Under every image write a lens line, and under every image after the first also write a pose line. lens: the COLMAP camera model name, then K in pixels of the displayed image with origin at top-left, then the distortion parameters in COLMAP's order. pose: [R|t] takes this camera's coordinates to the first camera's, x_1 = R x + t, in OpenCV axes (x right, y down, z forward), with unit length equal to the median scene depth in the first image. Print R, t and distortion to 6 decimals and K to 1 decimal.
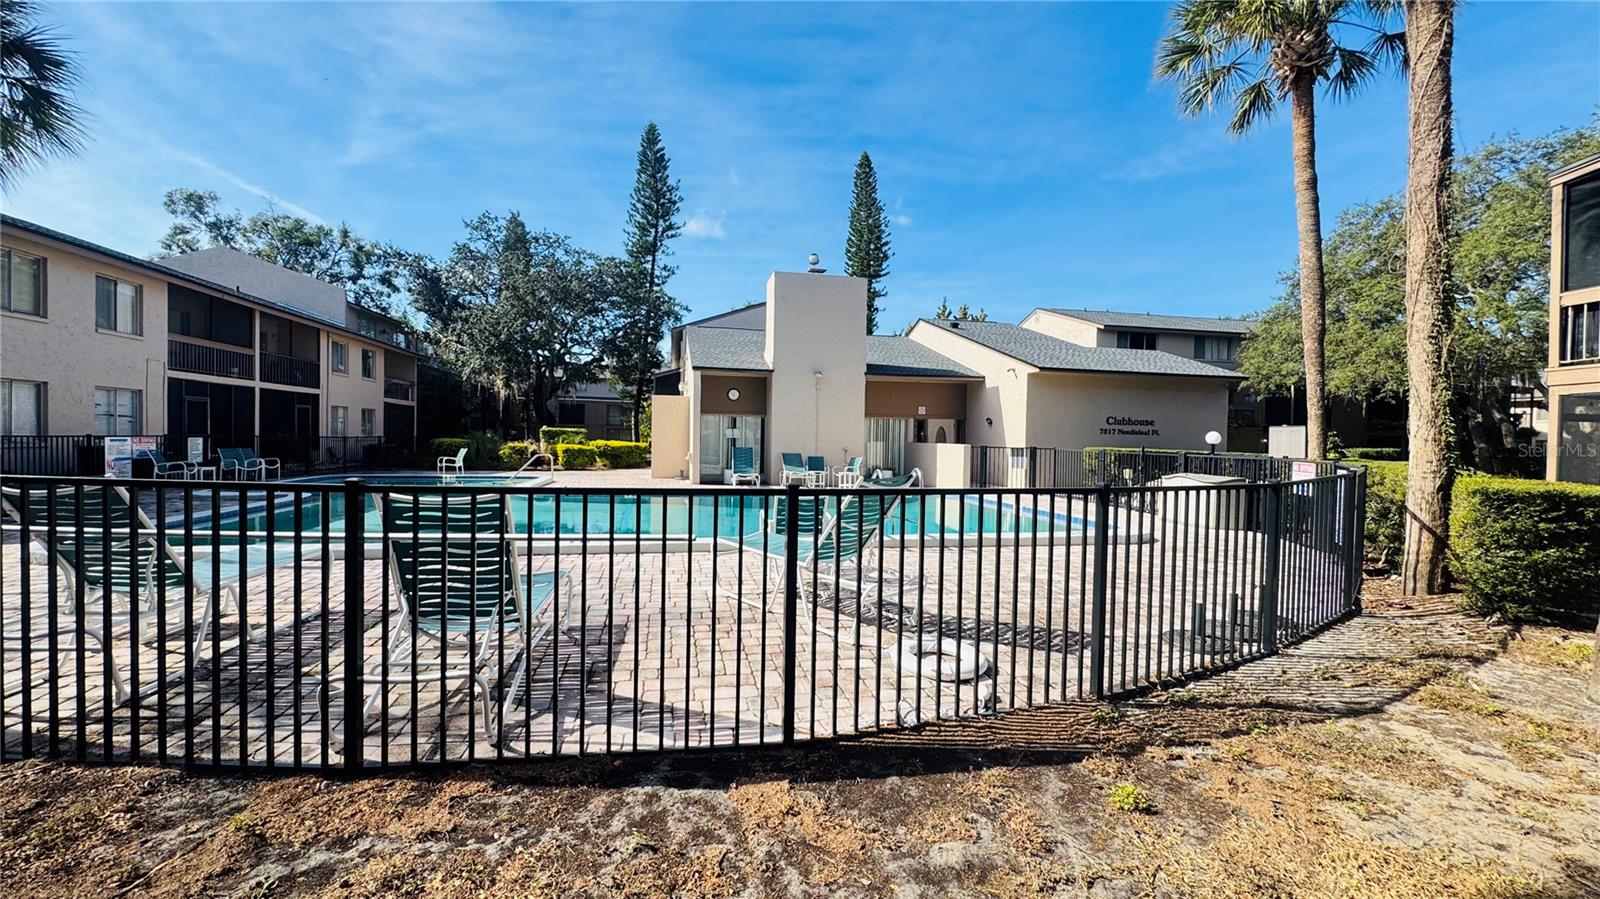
lens RADIAL K [[636.5, 0, 798.5], [0, 636.5, 444.8], [0, 0, 1]] dist [-0.004380, -0.000216]
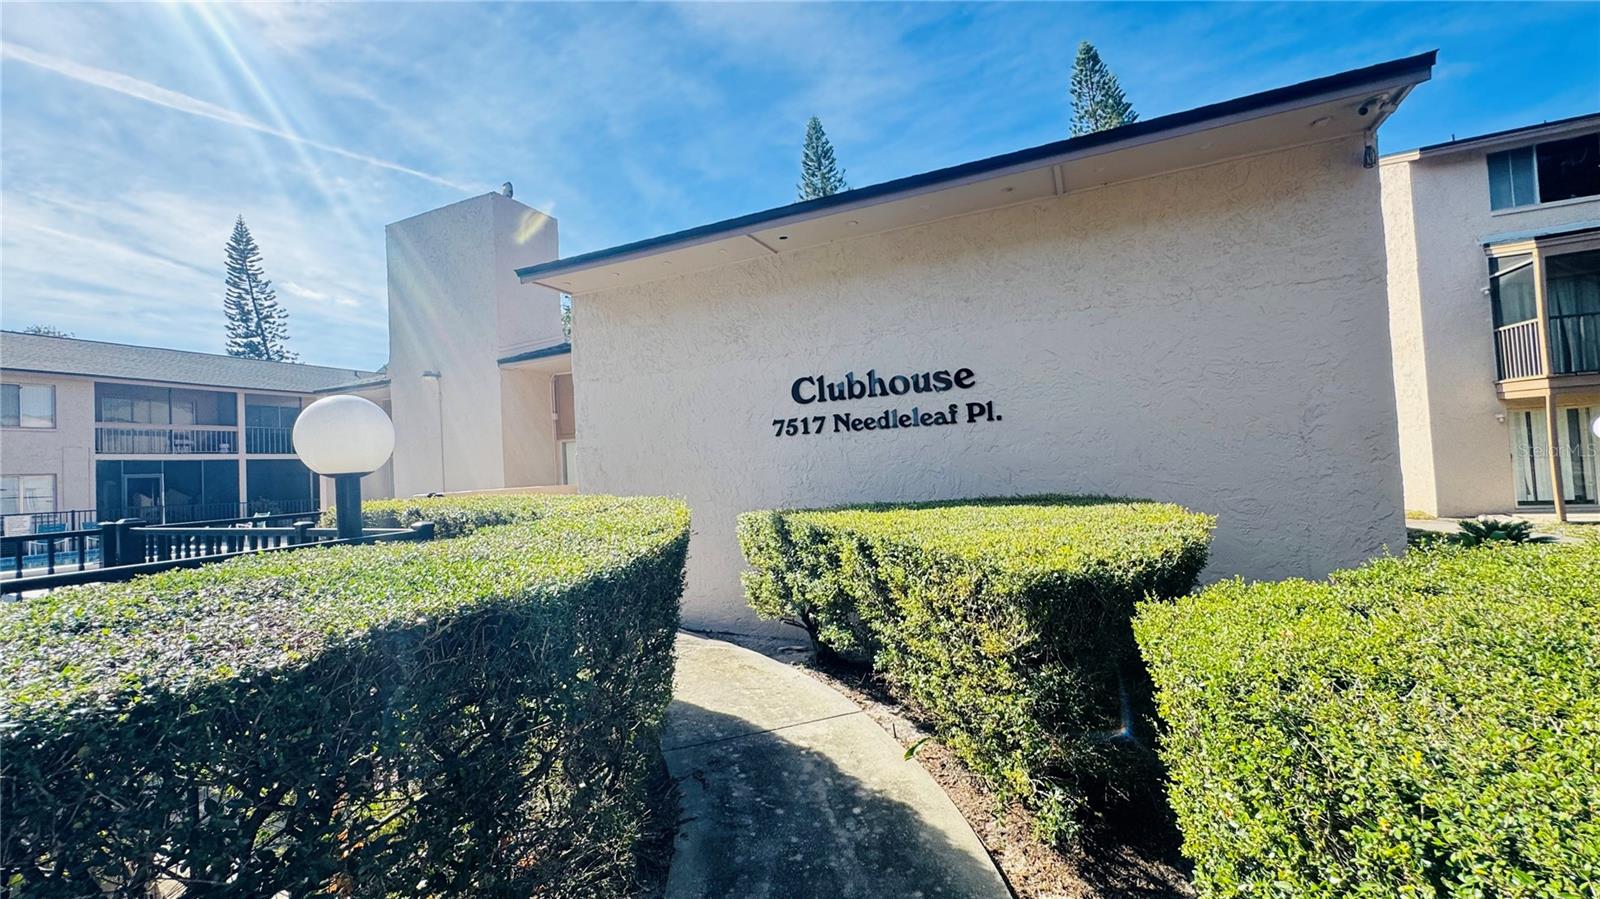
lens RADIAL K [[642.8, 0, 800.2], [0, 642.8, 460.0], [0, 0, 1]] dist [-0.000907, -0.000882]
pose [[0.802314, -0.067127, -0.593115, 0.605617], [0.055630, 0.997741, -0.037670, 0.006579], [0.594304, -0.002772, 0.804236, 0.673006]]
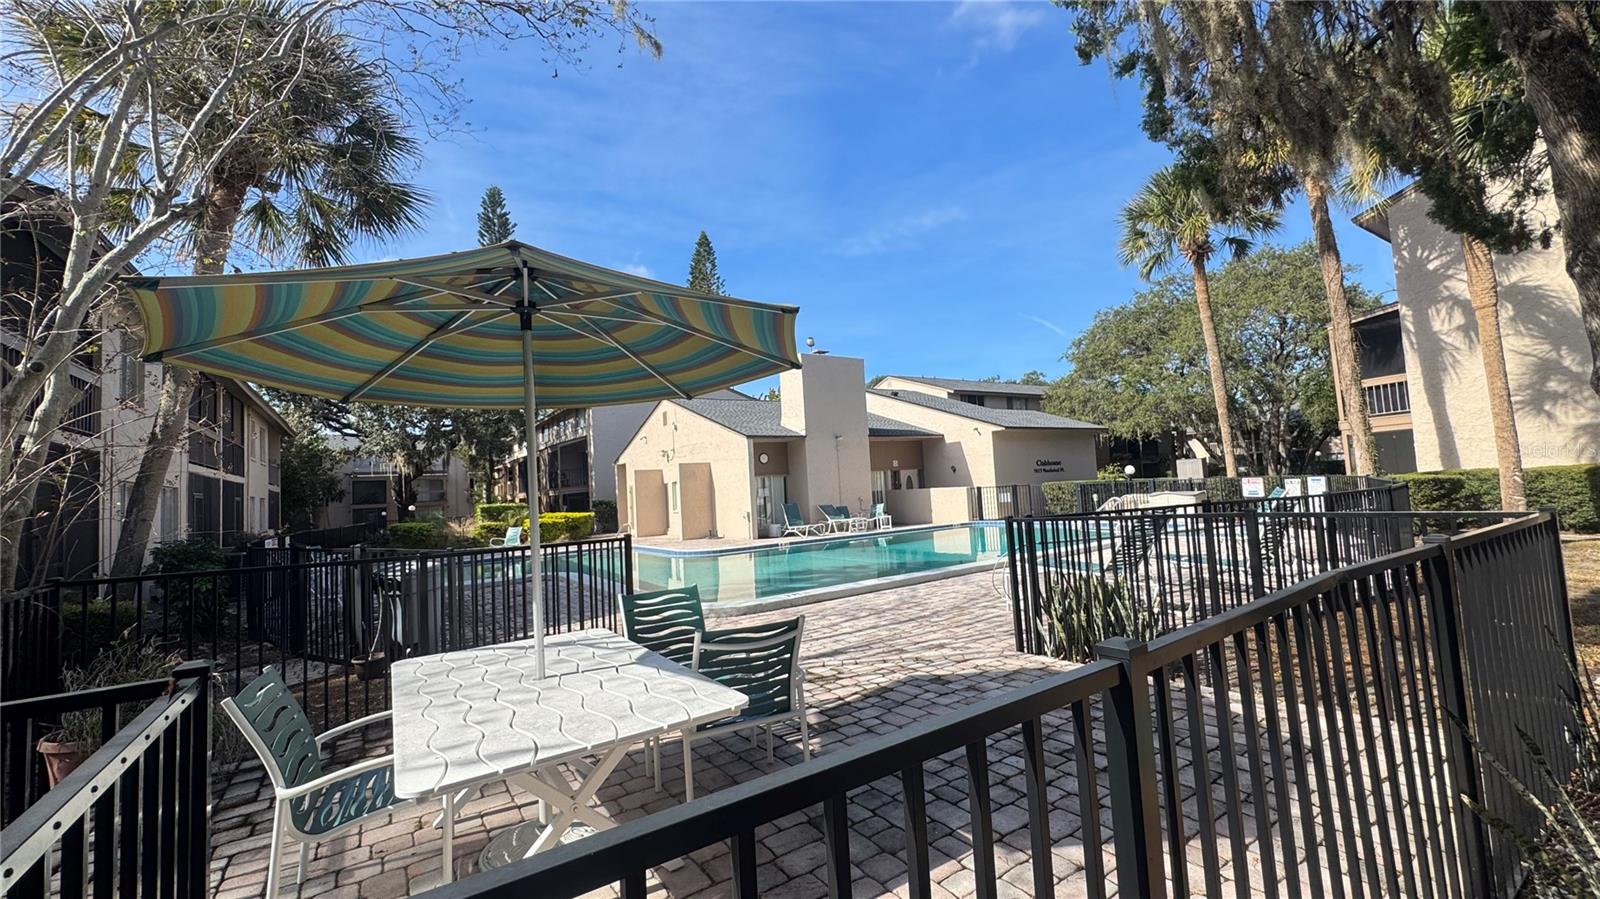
lens RADIAL K [[642.8, 0, 800.2], [0, 642.8, 460.0], [0, 0, 1]] dist [-0.000907, -0.000882]
pose [[0.921646, -0.051283, 0.384629, -0.467568], [0.076338, 0.995820, -0.050146, -0.012582], [-0.380449, 0.075579, 0.921708, -0.077028]]
